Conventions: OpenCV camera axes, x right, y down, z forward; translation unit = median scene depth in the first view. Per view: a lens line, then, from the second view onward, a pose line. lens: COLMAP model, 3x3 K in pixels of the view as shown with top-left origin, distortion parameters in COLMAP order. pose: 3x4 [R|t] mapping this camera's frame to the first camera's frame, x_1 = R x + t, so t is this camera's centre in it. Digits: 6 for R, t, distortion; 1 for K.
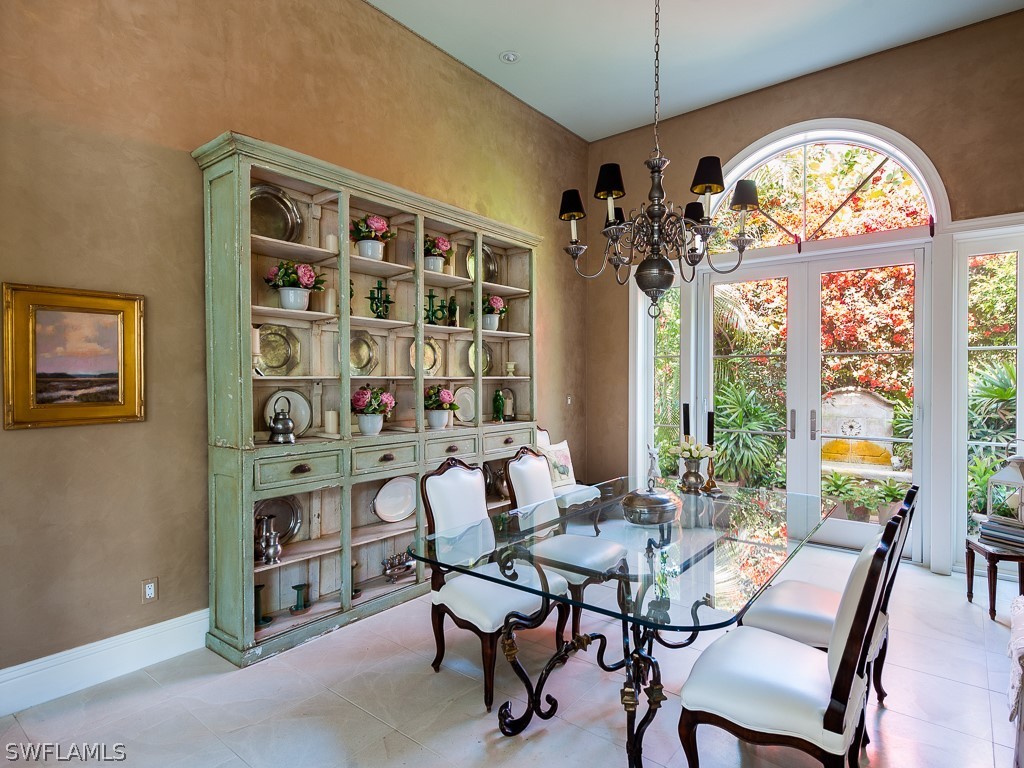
lens RADIAL K [[562.5, 0, 512.0], [0, 562.5, 384.0], [0, 0, 1]] dist [-0.000341, -0.000489]
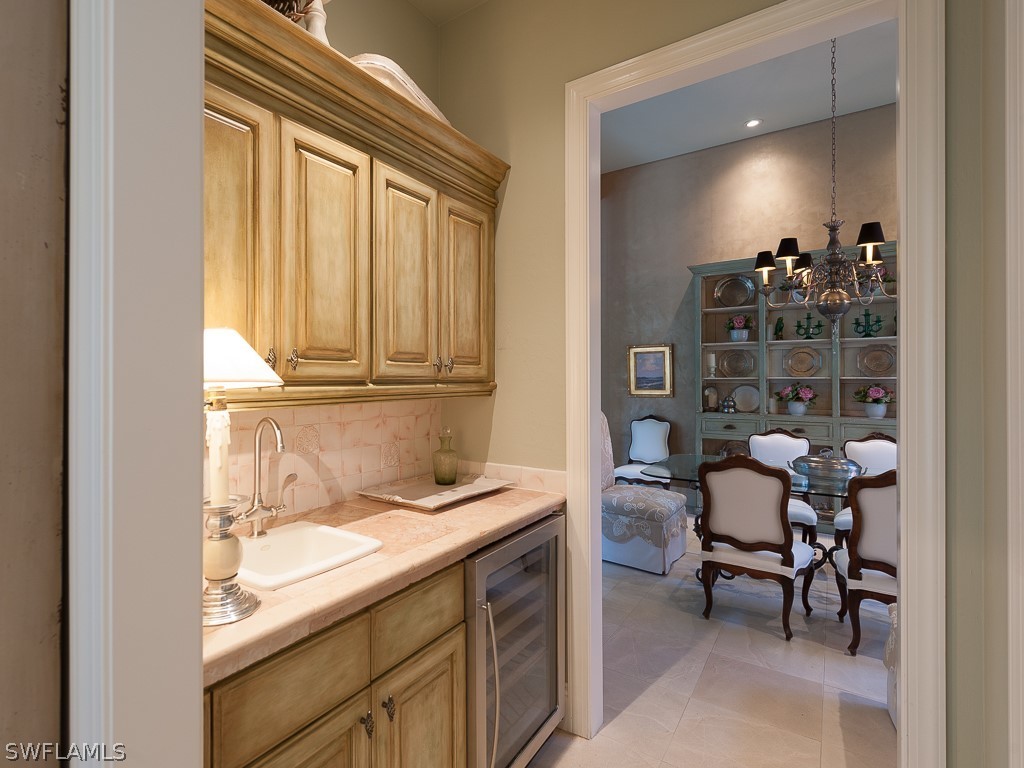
lens RADIAL K [[501.6, 0, 512.0], [0, 501.6, 384.0], [0, 0, 1]] dist [0.006092, -0.000464]
pose [[0.109218, 0.008497, -0.993982, 0.815983], [-0.002285, 0.999963, 0.008297, -0.004186], [0.994015, 0.001365, 0.109233, 0.055001]]
